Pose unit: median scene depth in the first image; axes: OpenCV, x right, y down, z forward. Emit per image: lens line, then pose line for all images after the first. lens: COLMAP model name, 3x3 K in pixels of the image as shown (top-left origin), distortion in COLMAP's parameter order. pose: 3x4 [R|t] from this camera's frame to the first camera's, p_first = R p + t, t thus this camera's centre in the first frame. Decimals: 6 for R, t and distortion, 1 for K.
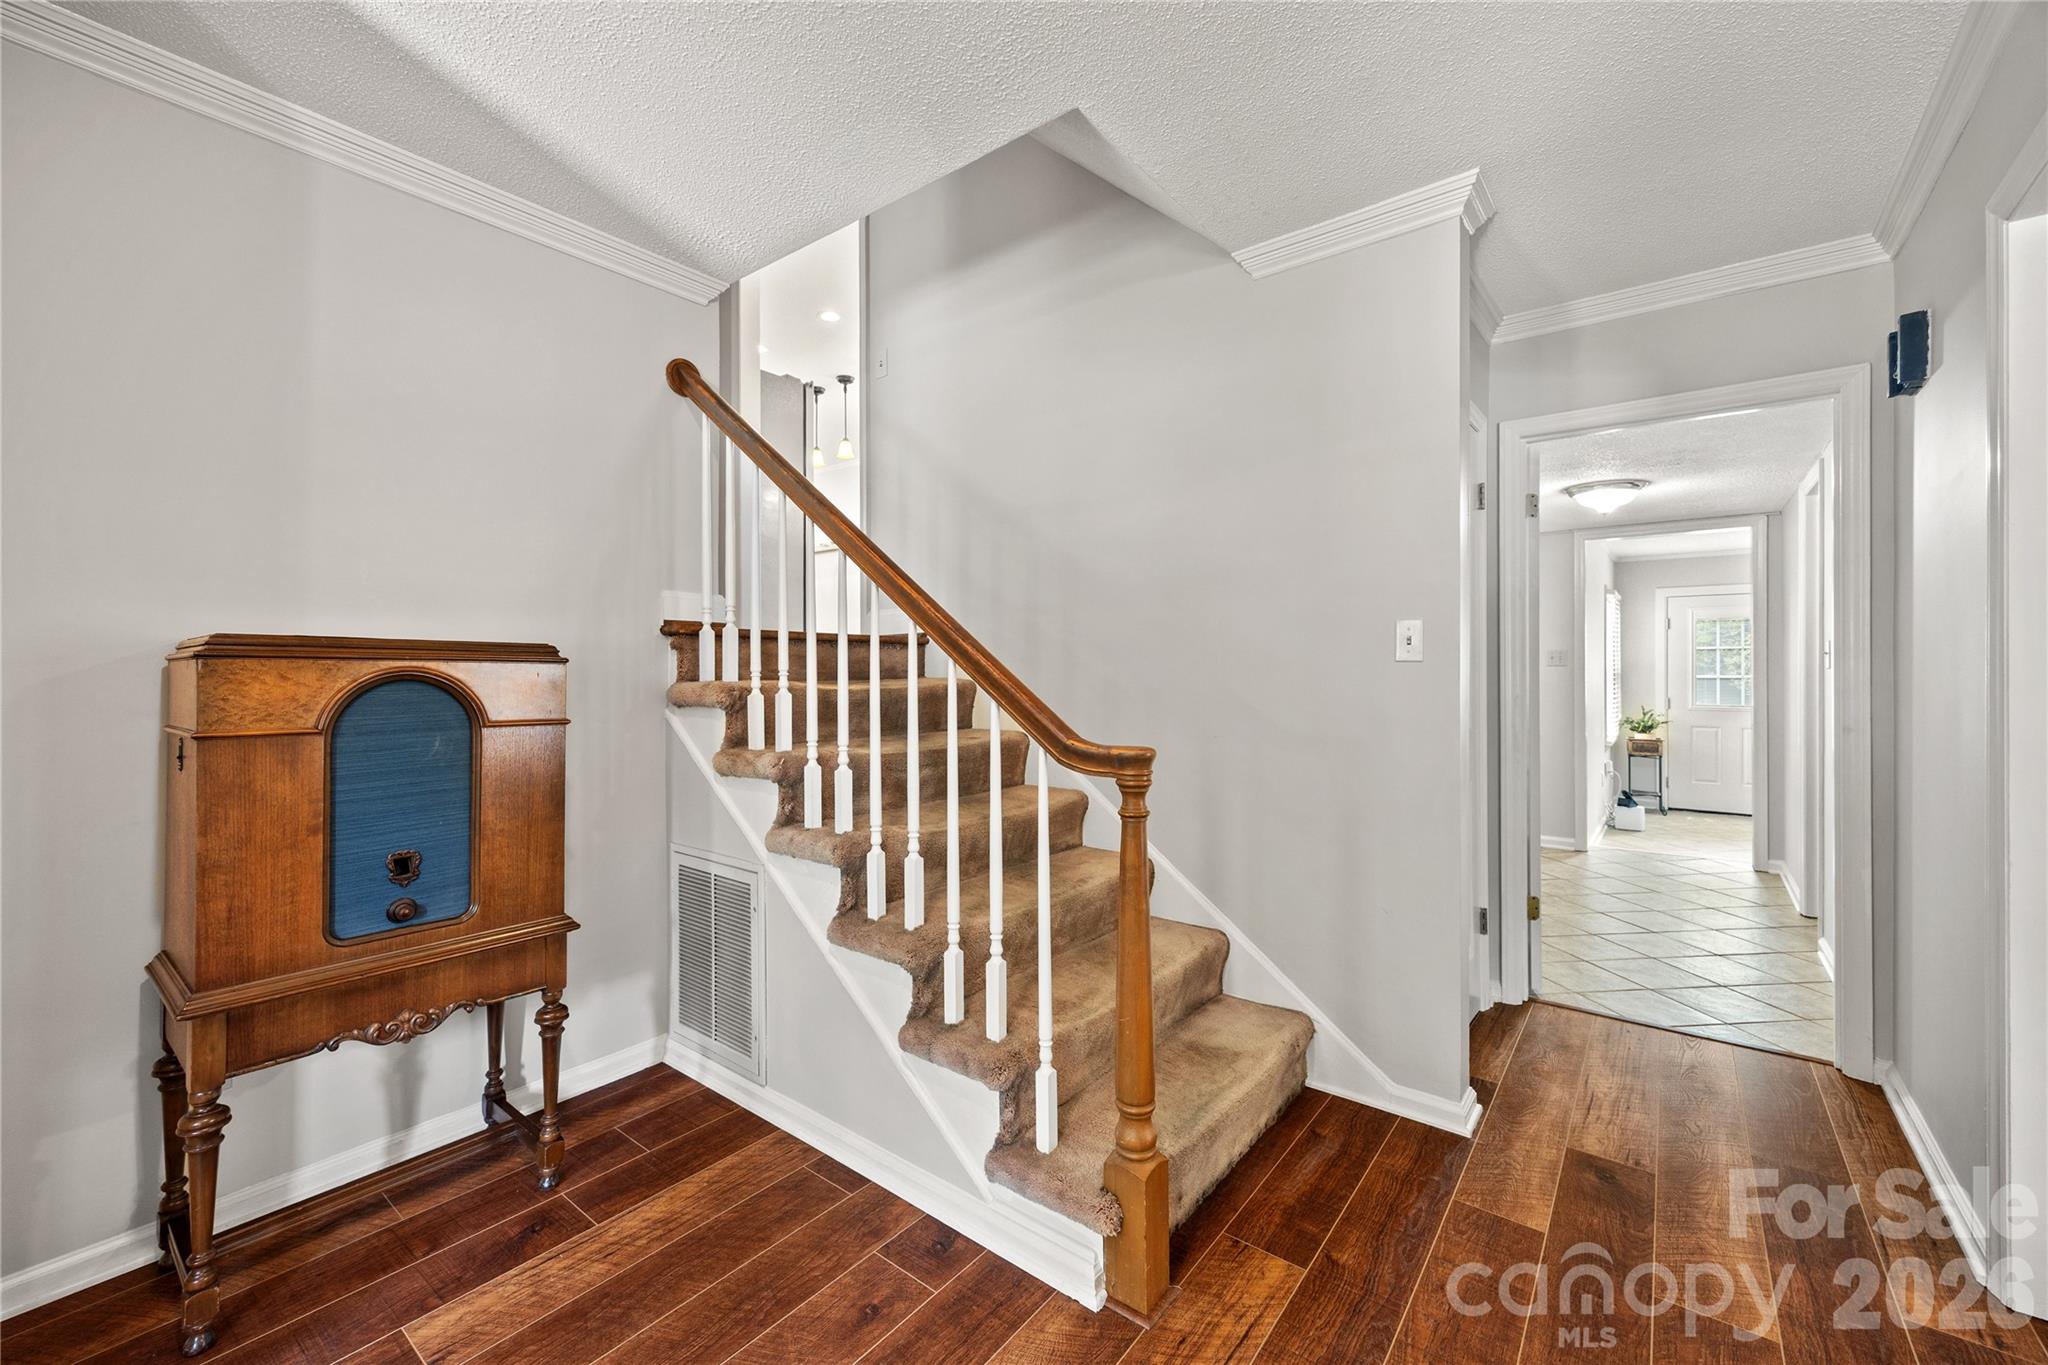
lens RADIAL K [[815.1, 0, 1024.0], [0, 815.1, 682.5], [0, 0, 1]] dist [0.000114, 0.000093]
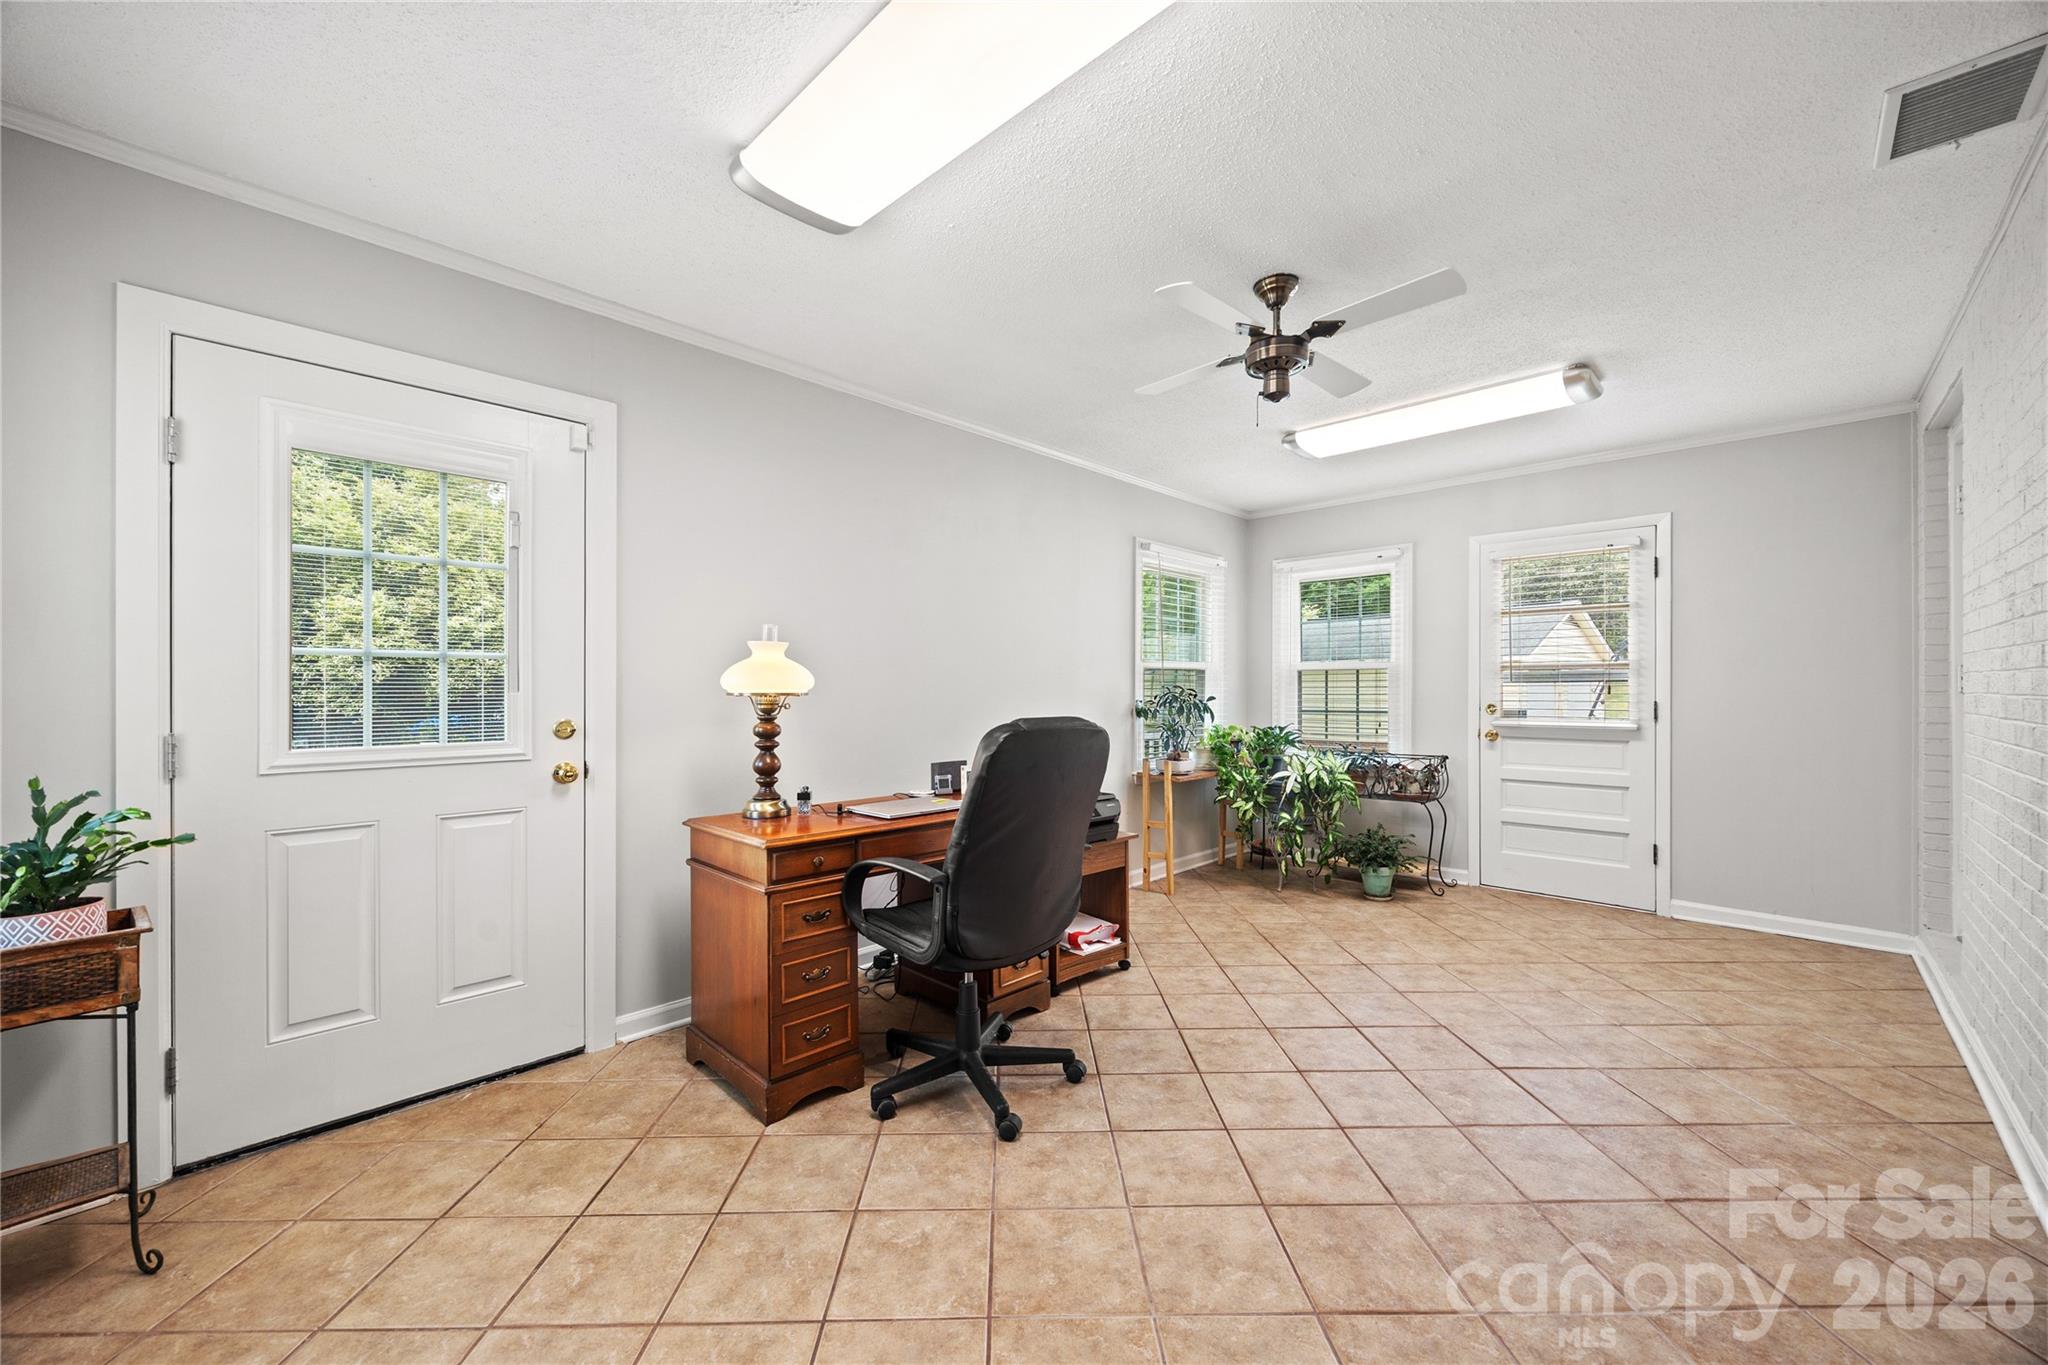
lens RADIAL K [[793.3, 0, 1023.0], [0, 793.3, 684.1], [0, 0, 1]] dist [0.002670, 0.000163]
pose [[0.099036, 0.008926, 0.995044, 0.589565], [0.011055, 0.999888, -0.010070, 0.009677], [-0.995022, 0.011998, 0.098926, 0.738324]]
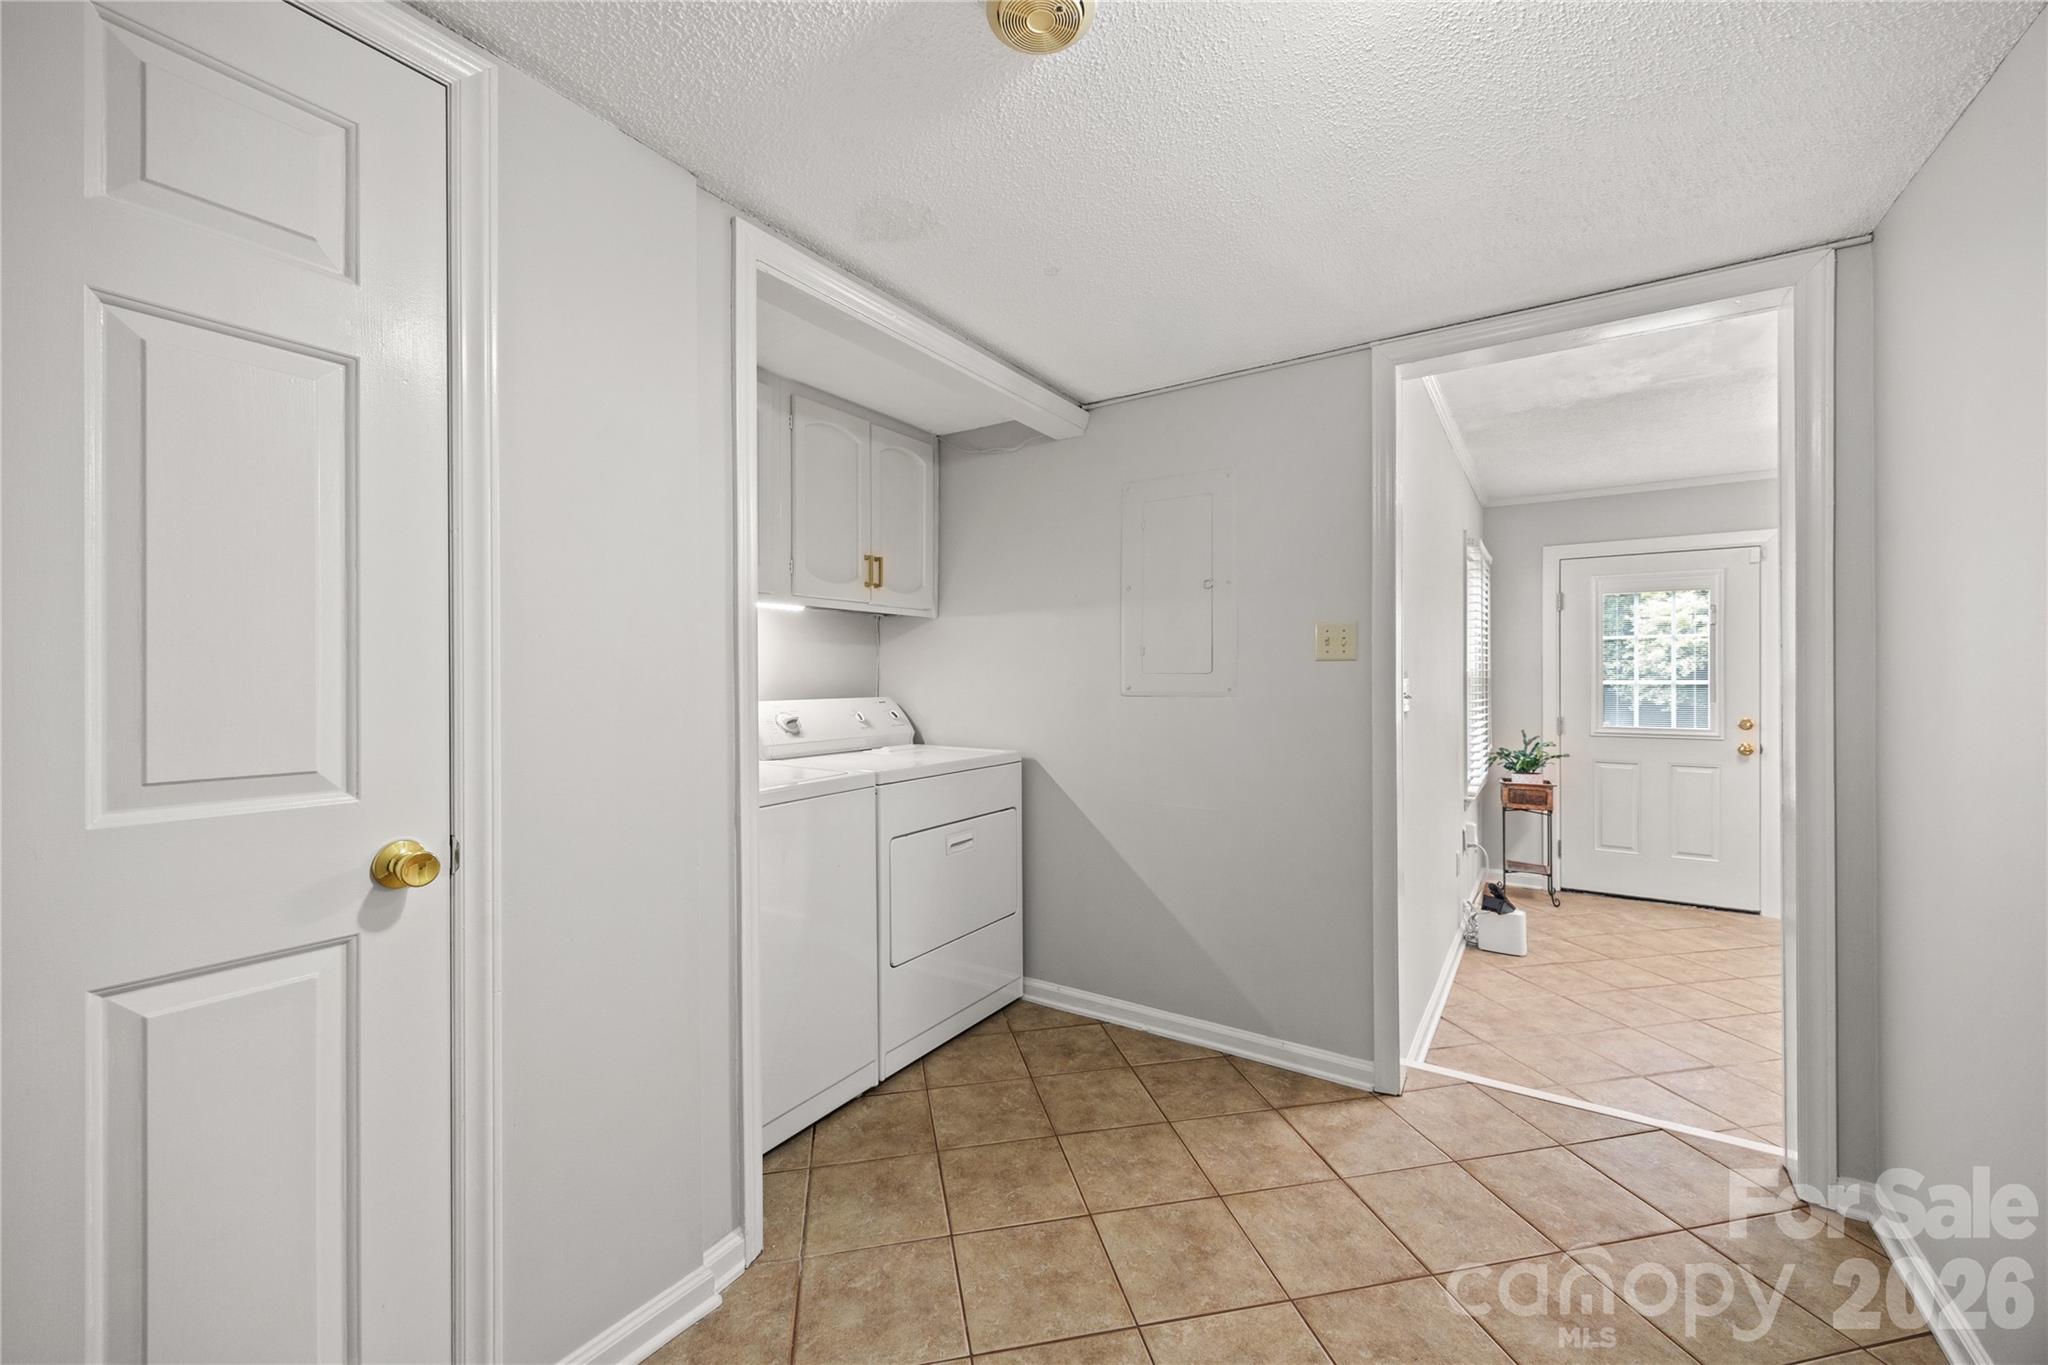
lens RADIAL K [[793.3, 0, 1023.0], [0, 793.3, 684.1], [0, 0, 1]] dist [0.002670, 0.000163]
pose [[0.996409, 0.001258, 0.084663, 0.326582], [-0.001071, 0.999997, -0.002256, -0.004426], [-0.084665, 0.002157, 0.996407, 0.427897]]
